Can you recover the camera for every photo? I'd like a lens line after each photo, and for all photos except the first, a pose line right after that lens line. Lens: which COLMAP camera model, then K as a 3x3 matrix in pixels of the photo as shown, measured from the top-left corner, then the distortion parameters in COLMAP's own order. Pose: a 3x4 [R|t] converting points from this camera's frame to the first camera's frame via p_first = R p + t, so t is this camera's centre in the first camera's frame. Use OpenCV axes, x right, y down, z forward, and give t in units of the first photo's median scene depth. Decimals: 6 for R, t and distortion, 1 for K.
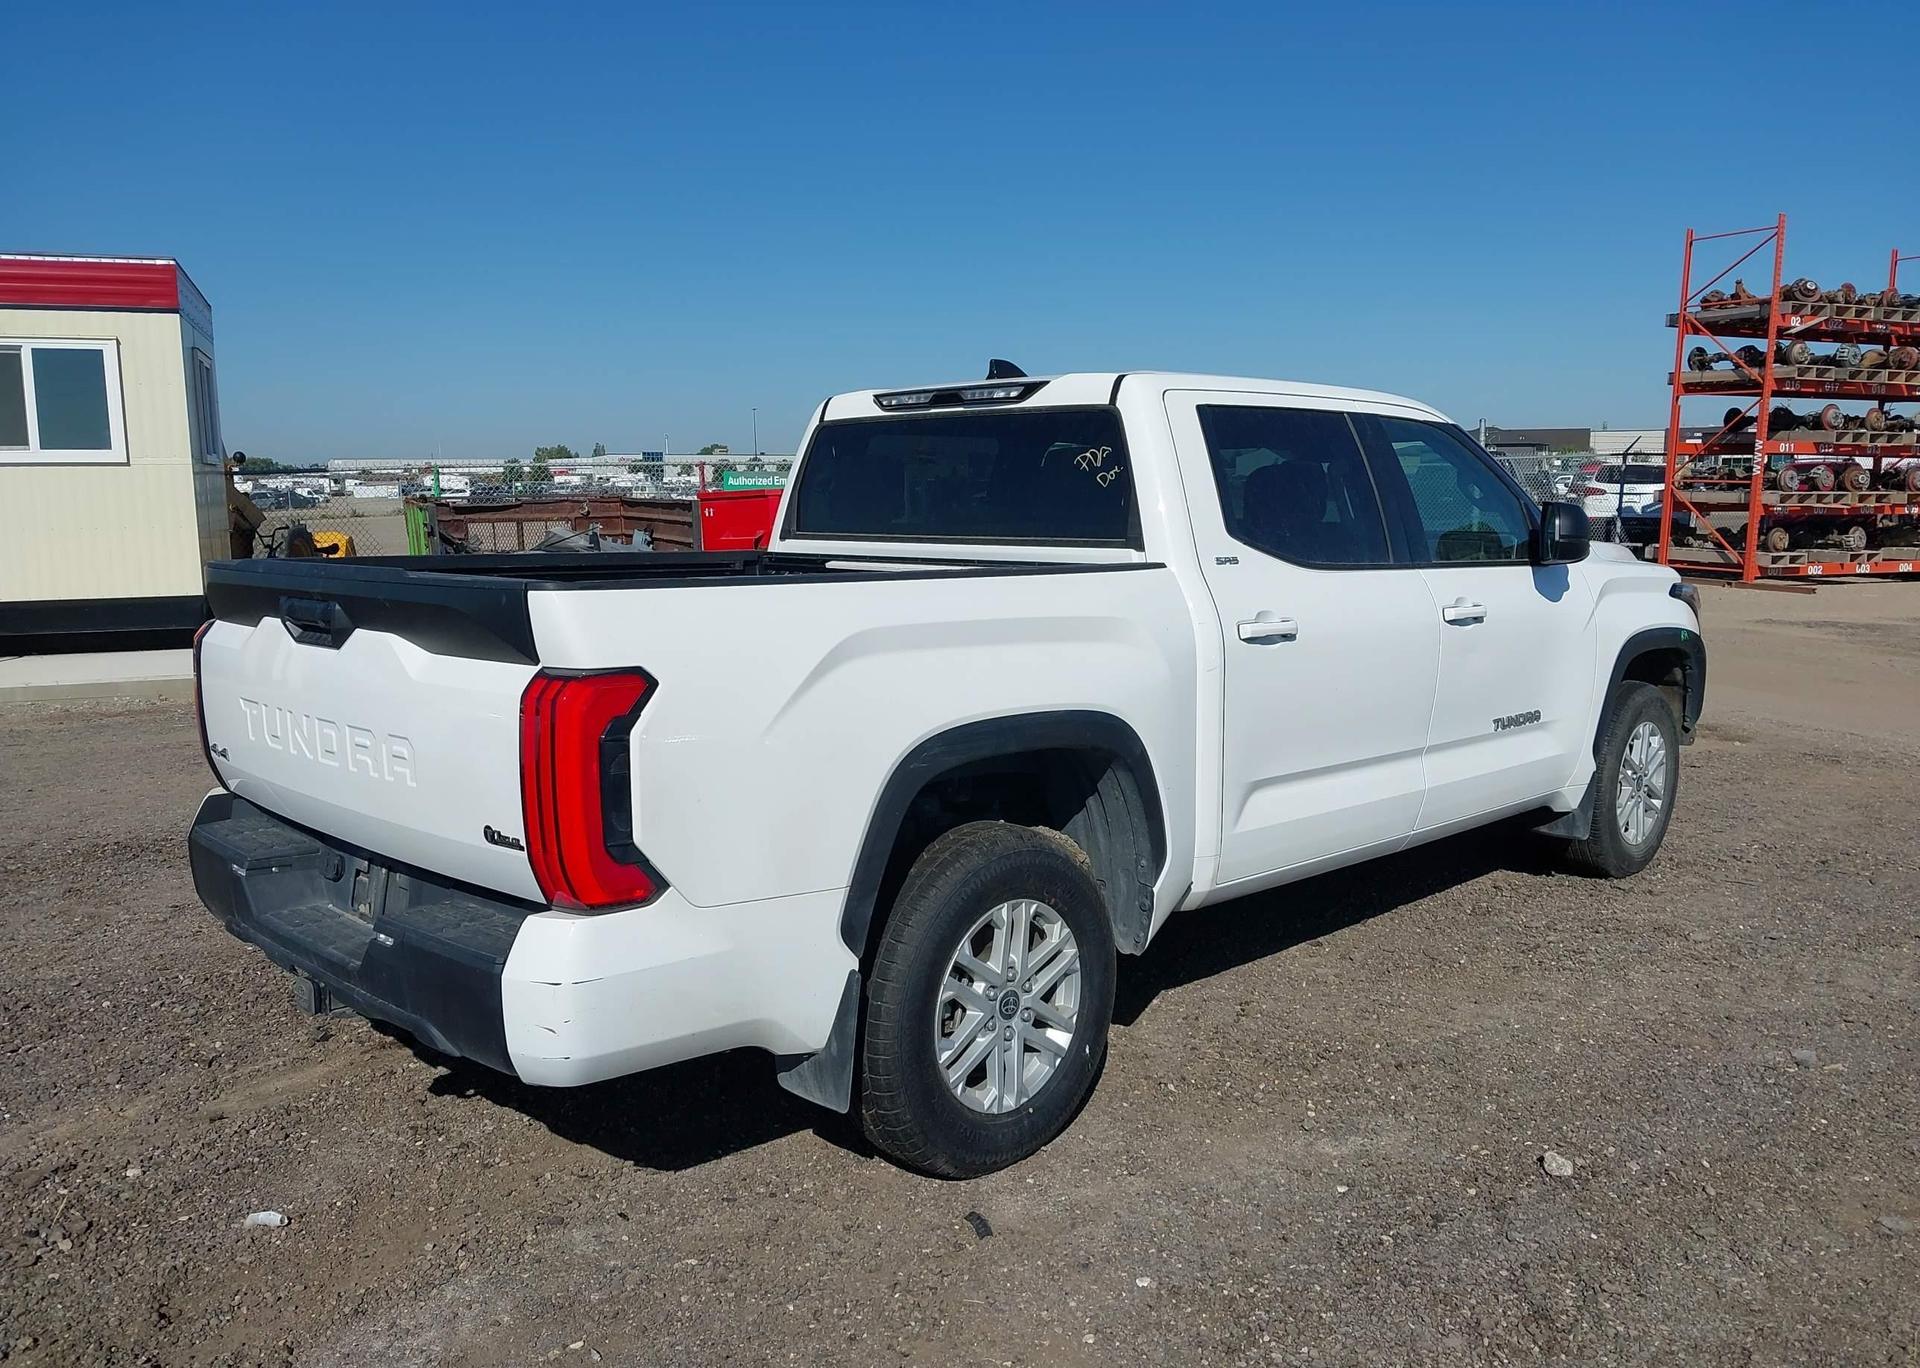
lens RADIAL K [[1489.2, 0, 957.2], [0, 1489.2, 683.3], [0, 0, 1]] dist [0.023009, -0.030136]
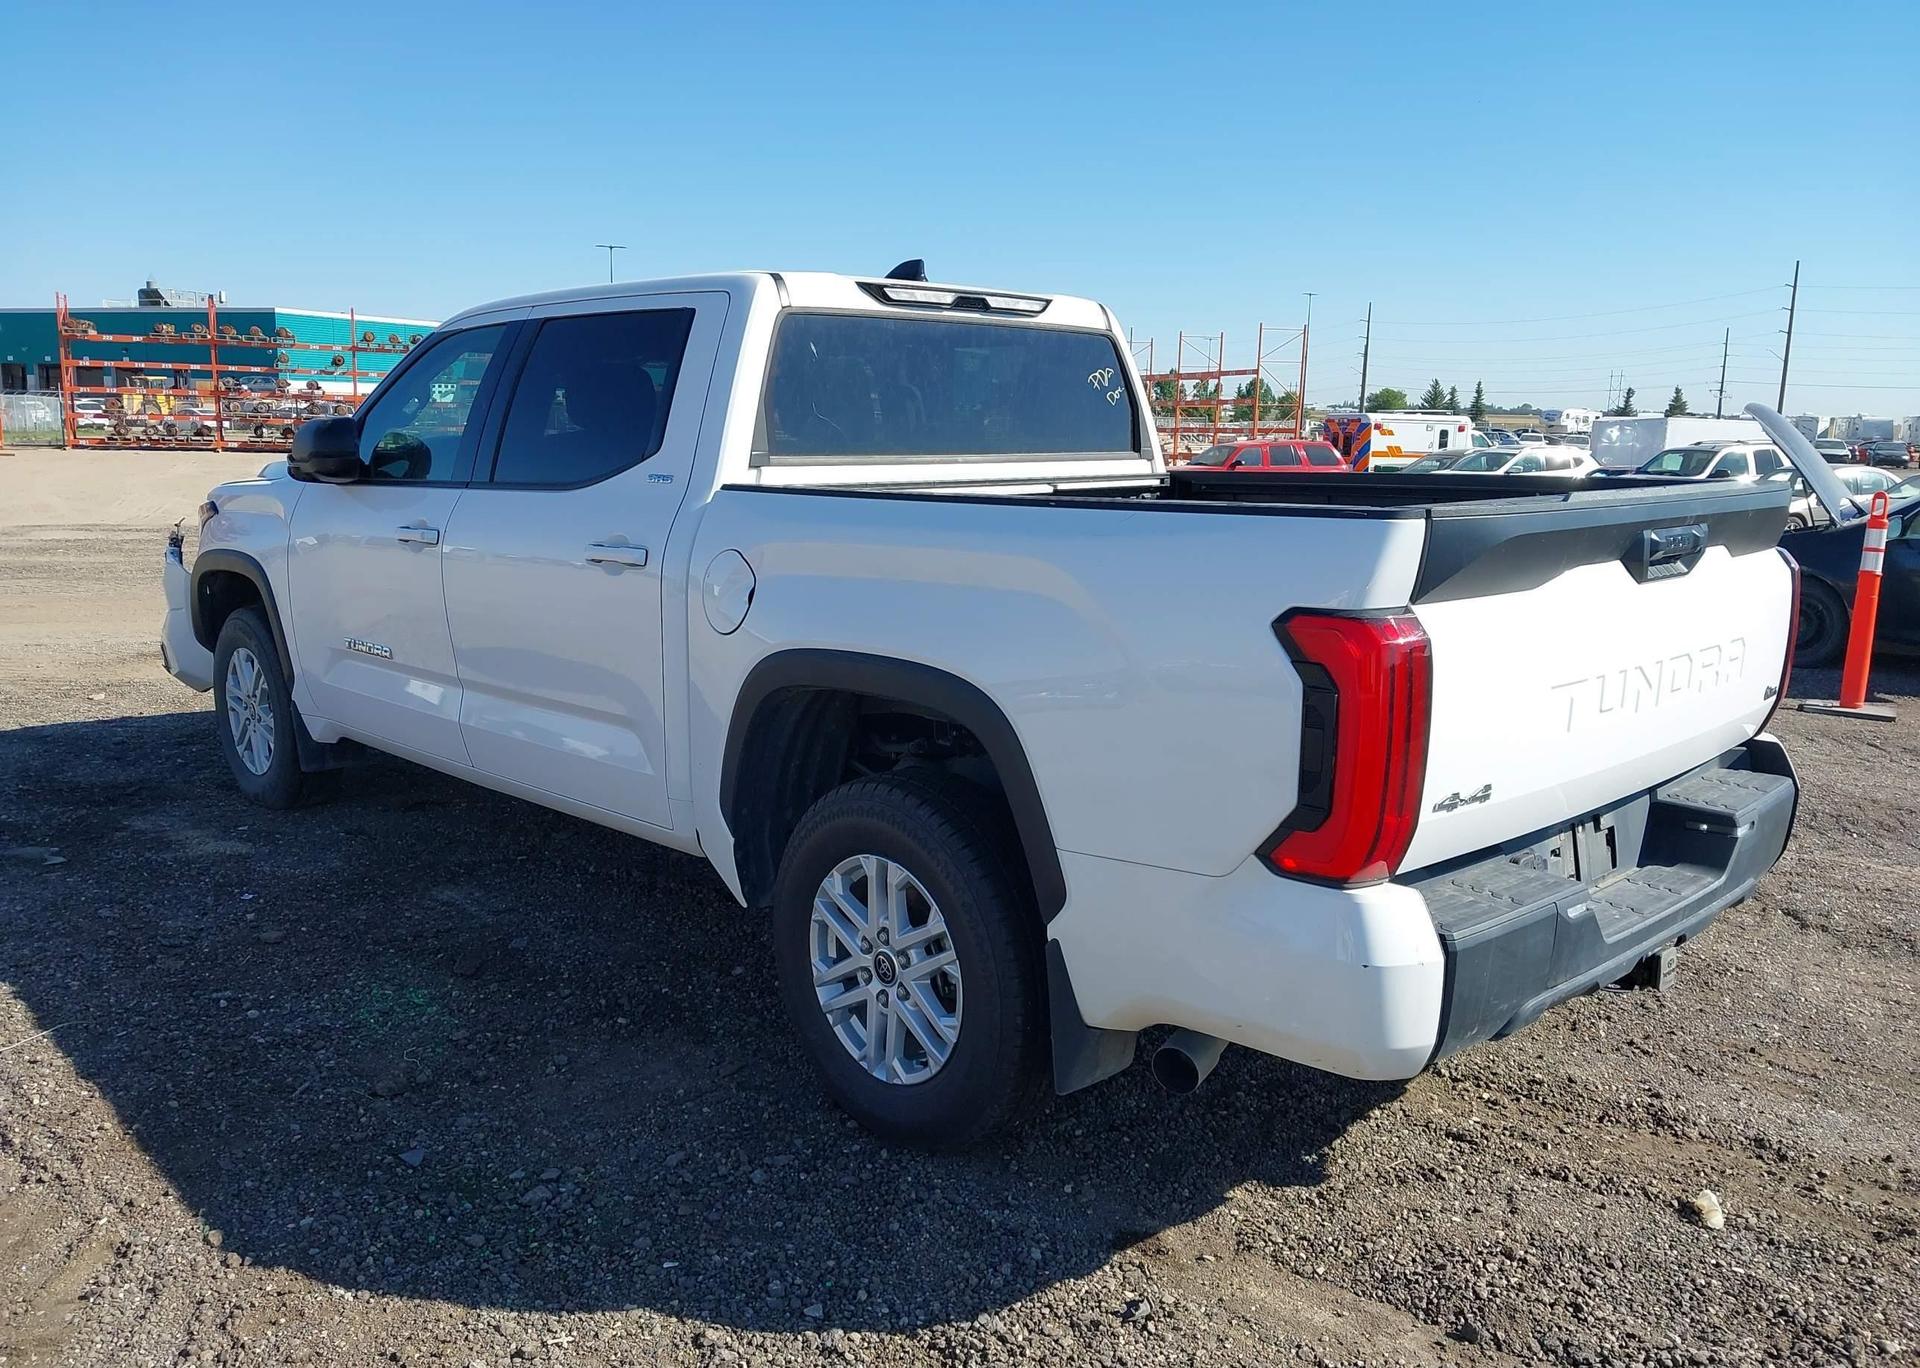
lens RADIAL K [[1489.2, 0, 952.0], [0, 1489.2, 689.8], [0, 0, 1]] dist [0.023009, -0.030136]
pose [[0.017505, -0.173679, 0.984647, -0.963516], [0.117653, 0.978314, 0.170470, -0.118533], [-0.992900, 0.112863, 0.037559, 1.024226]]
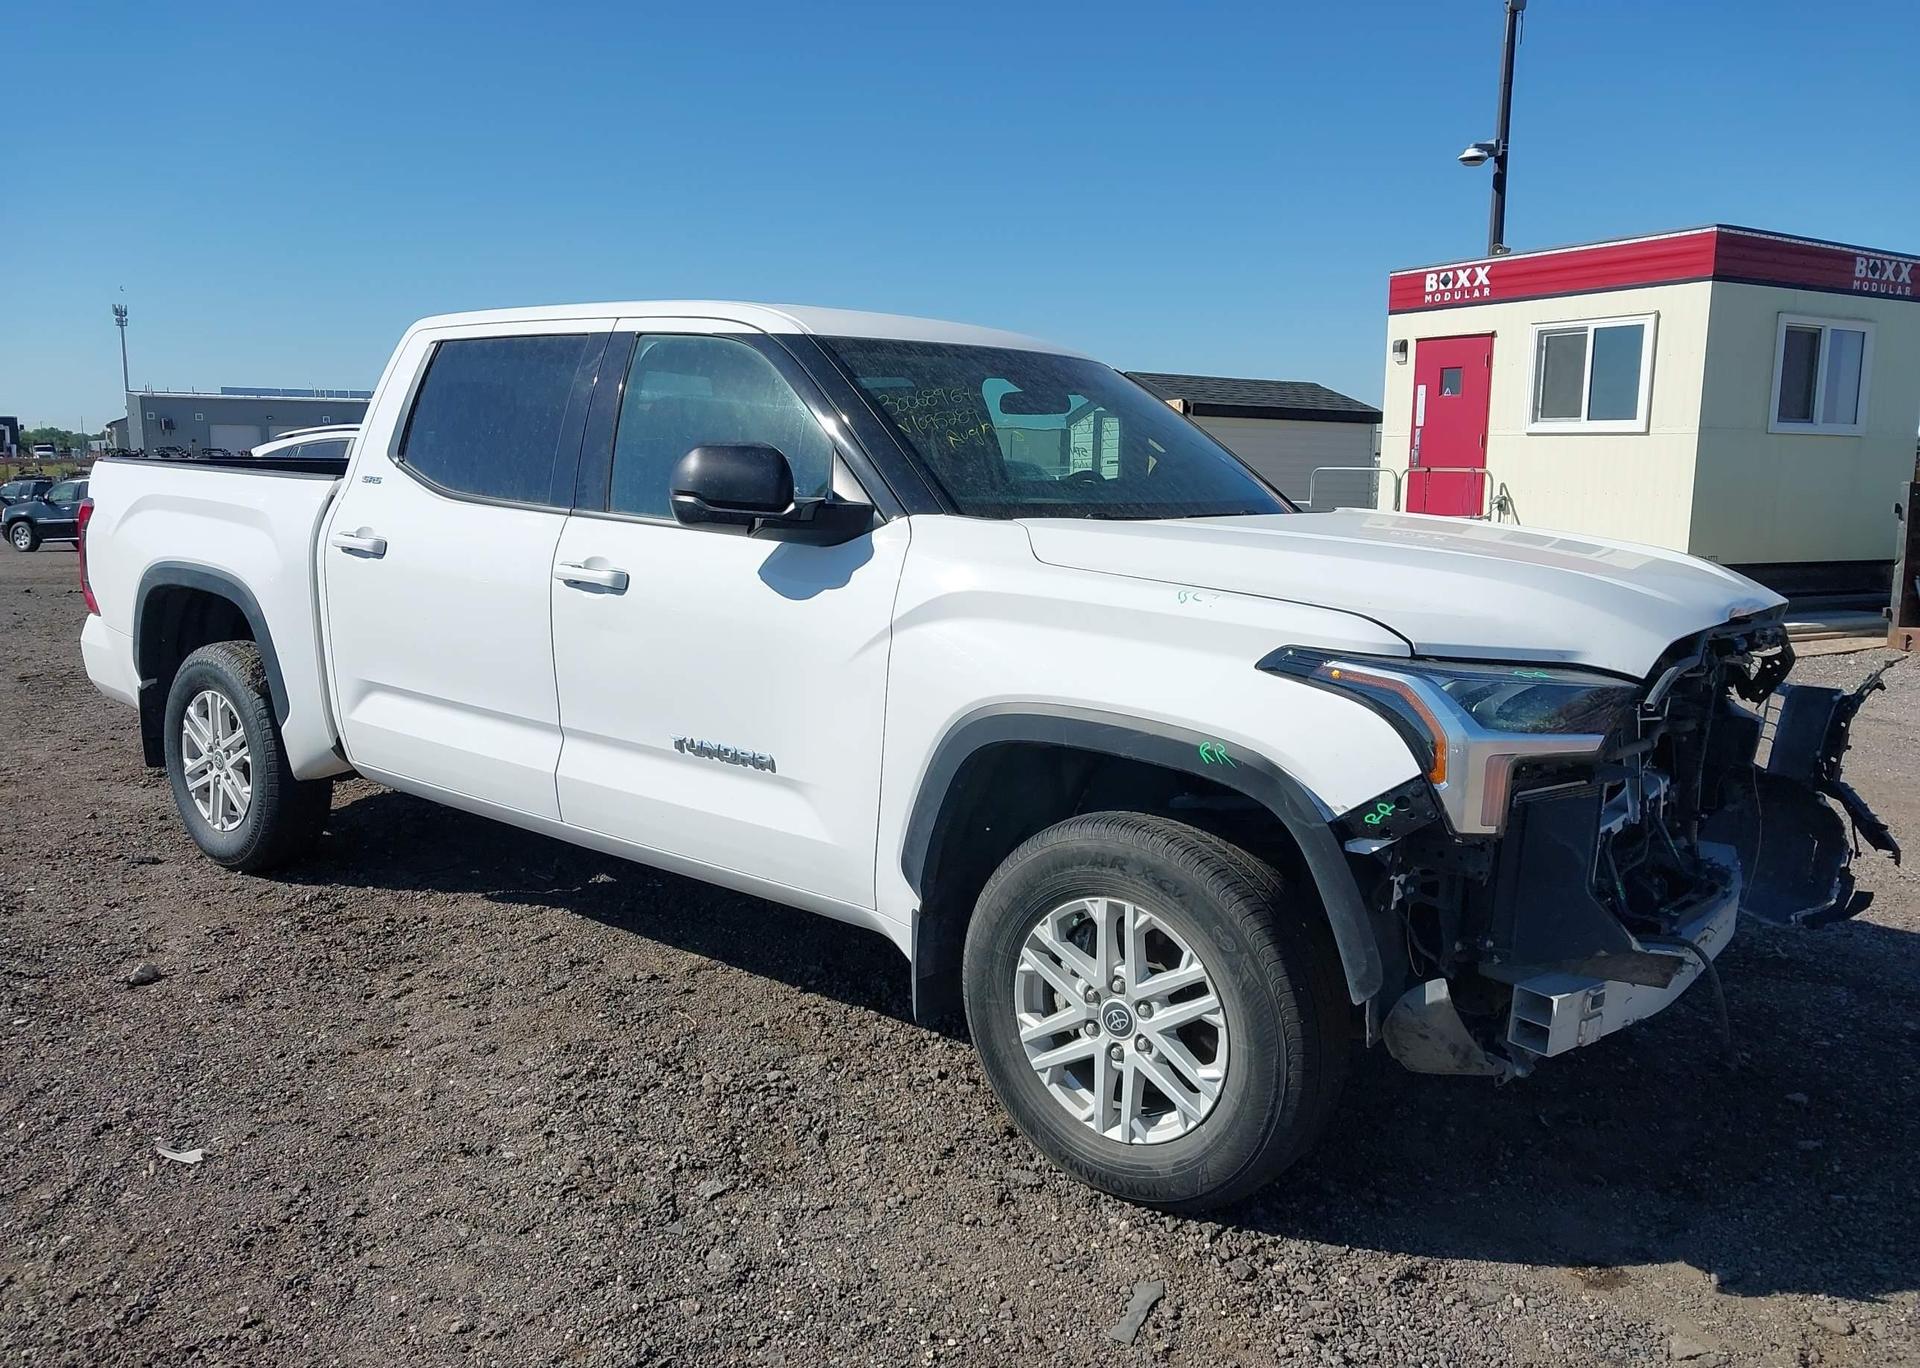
lens RADIAL K [[1489.2, 0, 956.9], [0, 1489.2, 675.4], [0, 0, 1]] dist [0.023009, -0.030136]
pose [[0.135344, 0.153511, -0.978834, 1.254508], [-0.151095, 0.979567, 0.132734, -0.141404], [0.979210, 0.129932, 0.155774, 1.170546]]
